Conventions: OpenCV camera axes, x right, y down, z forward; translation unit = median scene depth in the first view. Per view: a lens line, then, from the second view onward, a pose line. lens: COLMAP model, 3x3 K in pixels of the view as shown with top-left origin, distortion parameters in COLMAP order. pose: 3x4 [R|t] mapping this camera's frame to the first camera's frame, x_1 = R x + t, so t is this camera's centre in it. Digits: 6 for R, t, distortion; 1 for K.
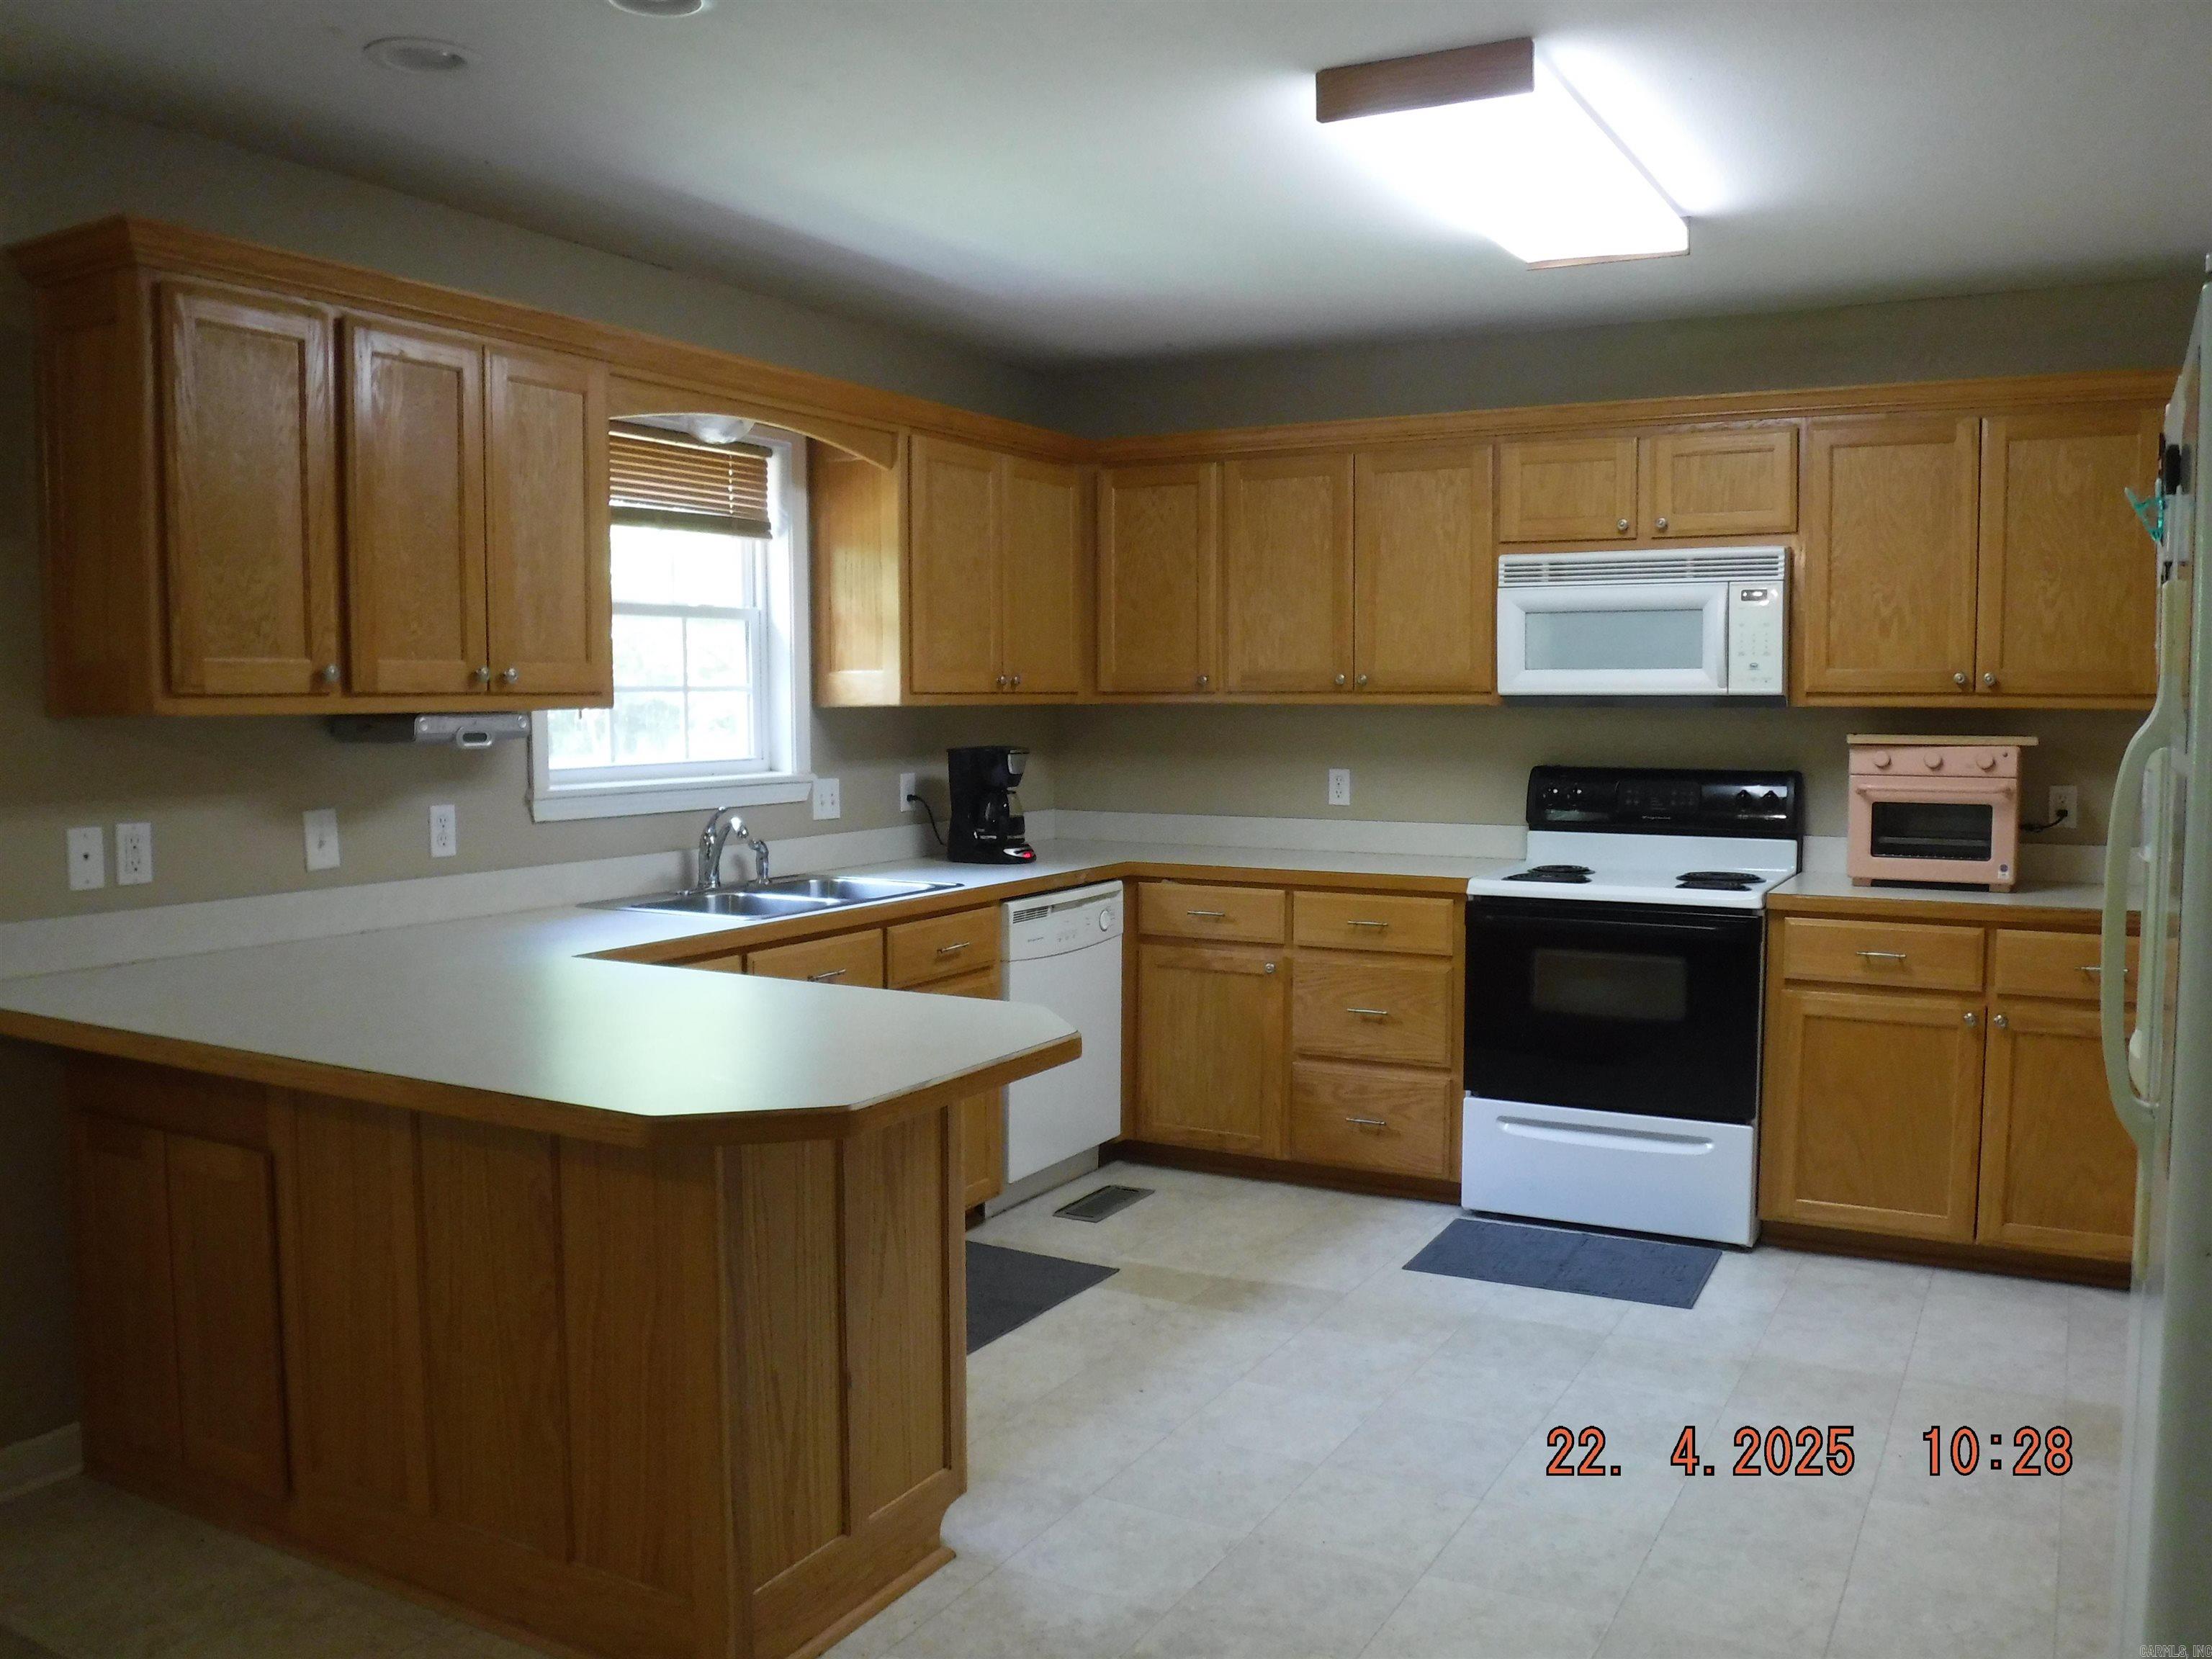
lens RADIAL K [[1805.1, 0, 1105.1], [0, 1805.1, 830.5], [0, 0, 1]] dist [-0.102105, 0.038208]
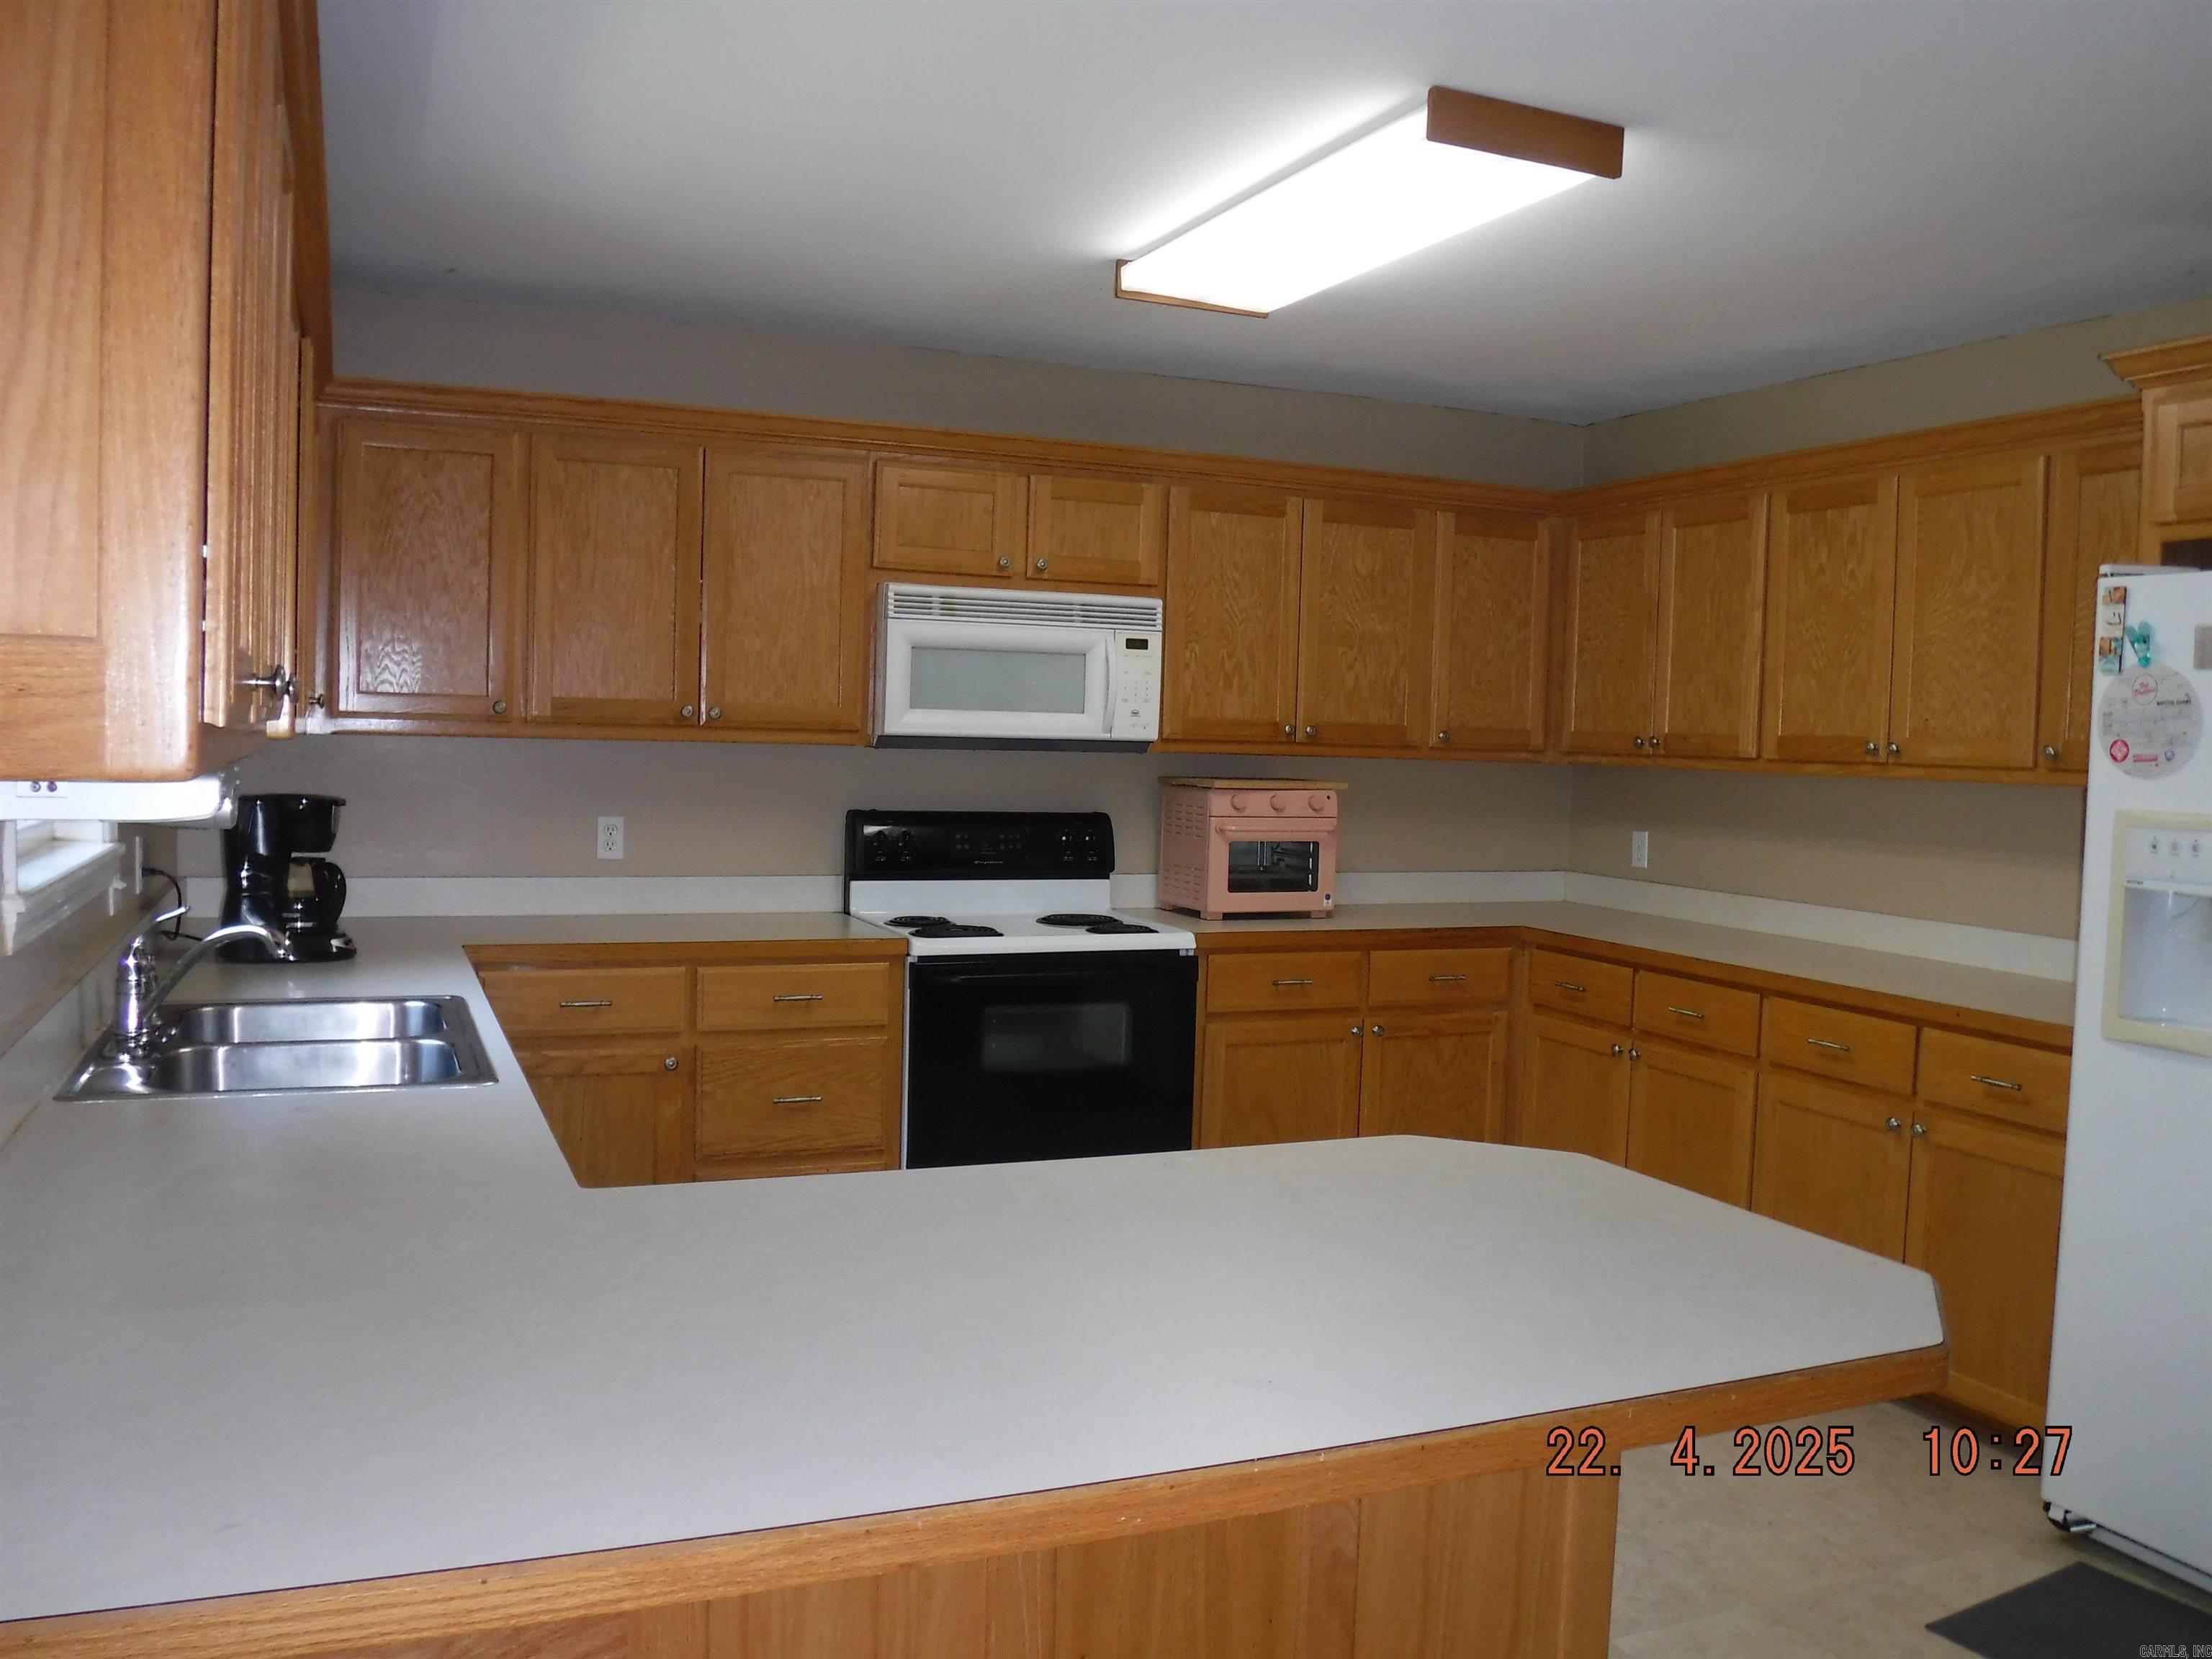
lens RADIAL K [[1805.1, 0, 1105.3], [0, 1805.1, 828.9], [0, 0, 1]] dist [-0.102105, 0.038208]
pose [[0.612328, -0.022073, 0.790296, -0.464506], [0.030437, 0.999527, 0.004335, -0.029799], [-0.790018, 0.021400, 0.612710, 0.369561]]
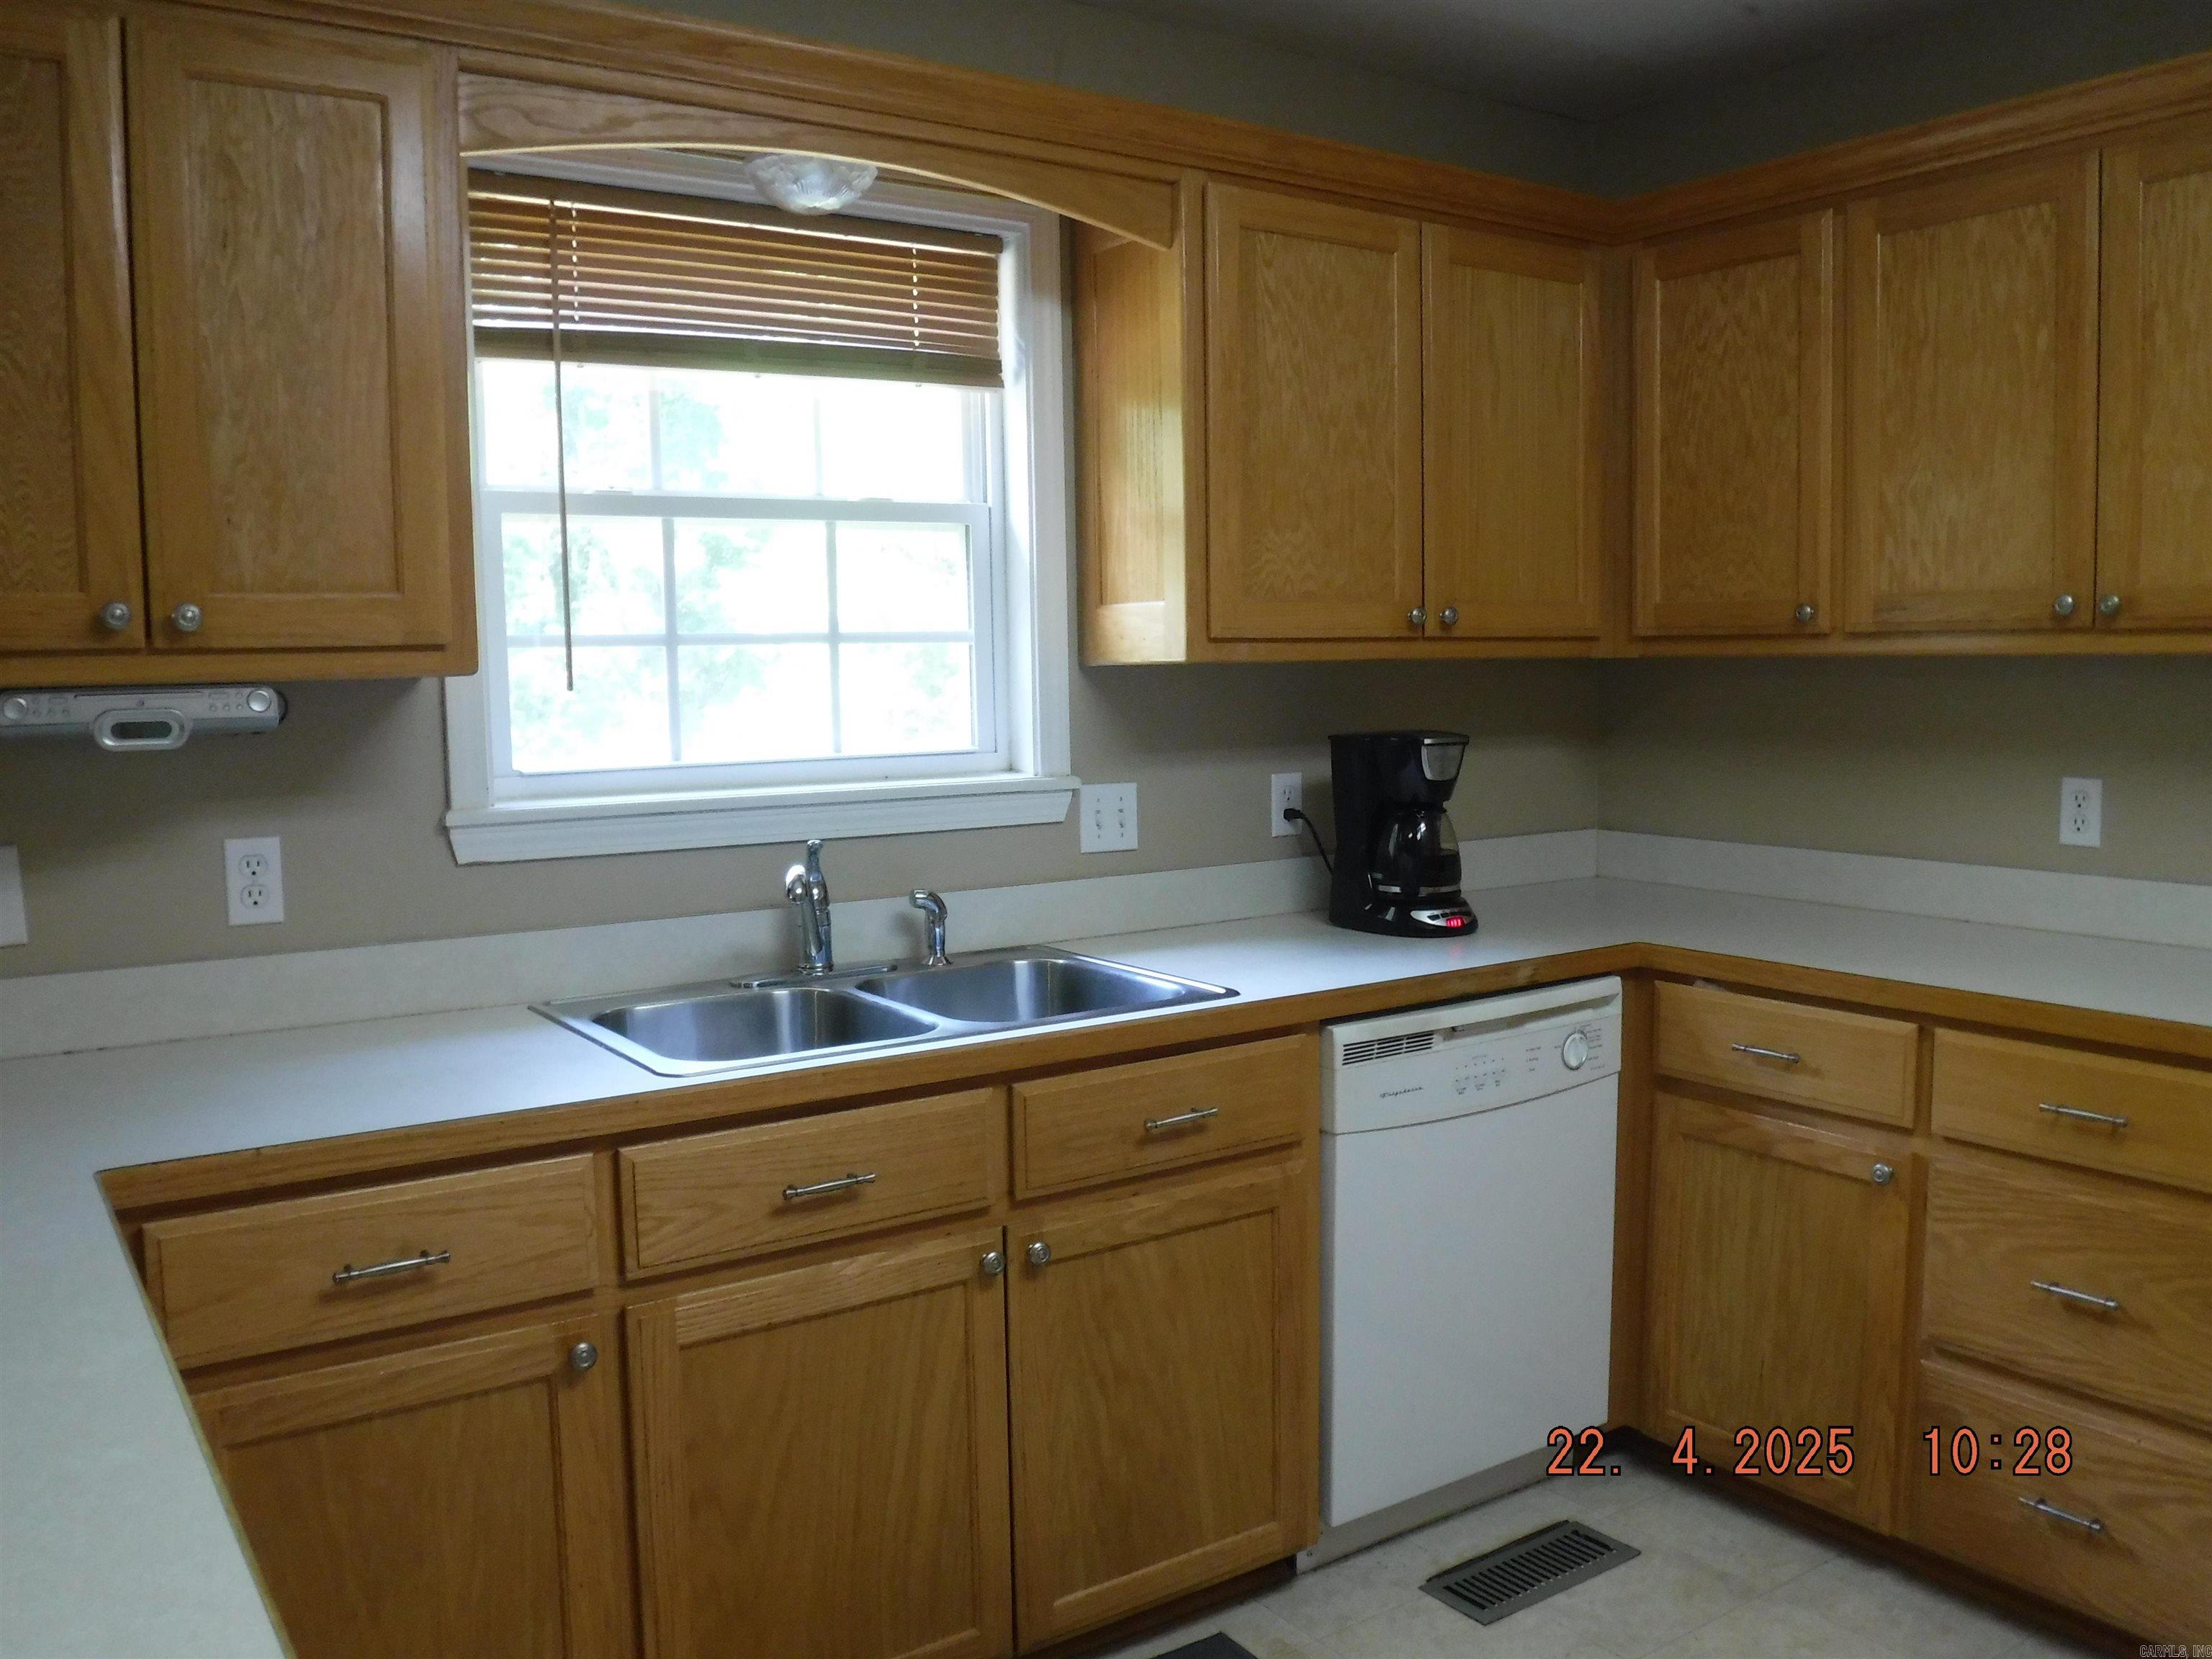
lens RADIAL K [[1805.1, 0, 1114.0], [0, 1805.1, 828.7], [0, 0, 1]] dist [-0.102105, 0.038208]
pose [[0.896475, 0.030530, -0.442041, 0.124112], [-0.020537, 0.999414, 0.027376, -0.032859], [0.442618, -0.015464, 0.896577, 0.493560]]
